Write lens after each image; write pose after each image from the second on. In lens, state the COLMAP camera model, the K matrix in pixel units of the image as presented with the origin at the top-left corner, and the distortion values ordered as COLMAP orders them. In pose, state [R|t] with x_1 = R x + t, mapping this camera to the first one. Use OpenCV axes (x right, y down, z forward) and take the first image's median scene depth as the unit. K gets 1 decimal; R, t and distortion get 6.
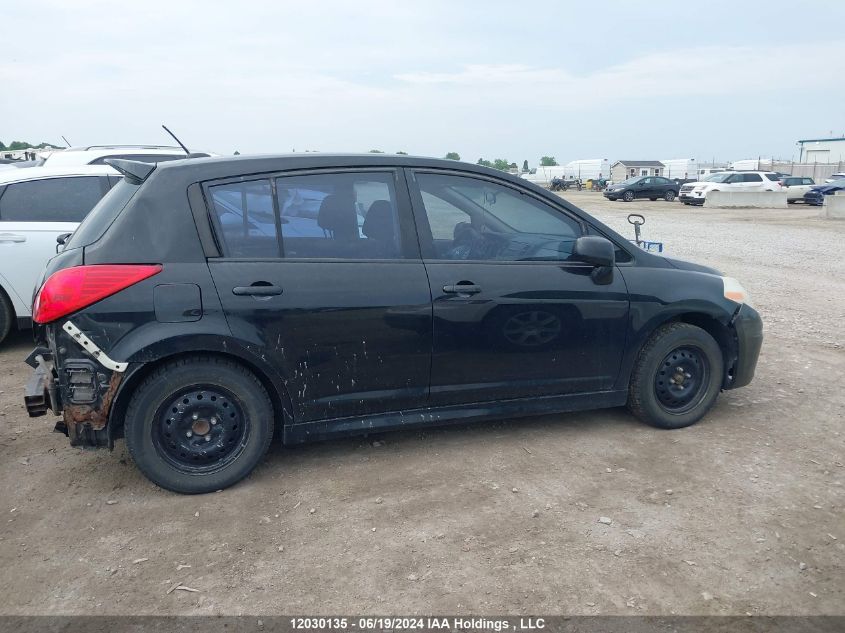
lens RADIAL K [[680.3, 0, 422.5], [0, 680.3, 316.5], [0, 0, 1]] dist [-0.000864, -0.006499]
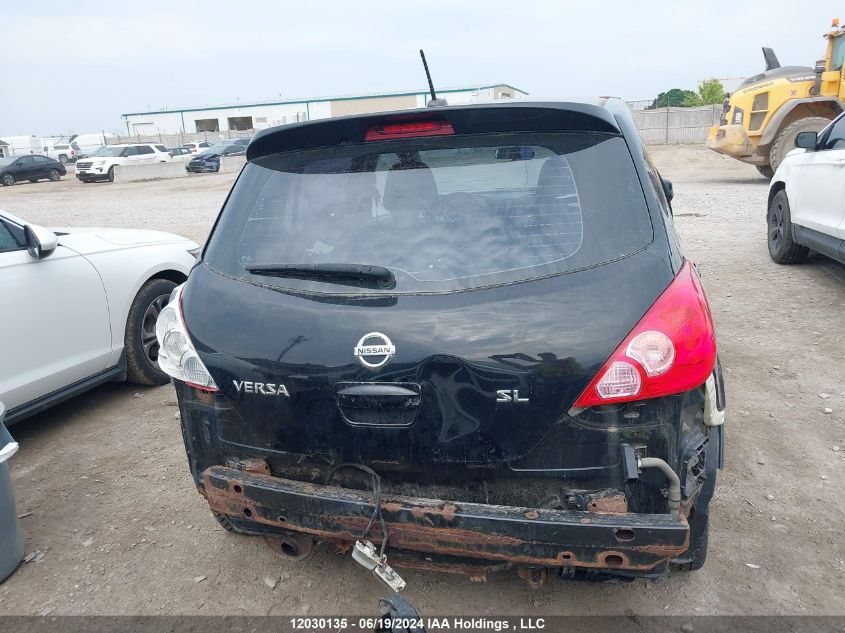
lens RADIAL K [[680.3, 0, 422.5], [0, 680.3, 316.5], [0, 0, 1]] dist [-0.000864, -0.006499]
pose [[0.578628, -0.241125, 0.779133, -0.117368], [0.215446, 0.966554, 0.139126, -0.018064], [-0.786621, 0.087359, 0.611225, 0.088065]]
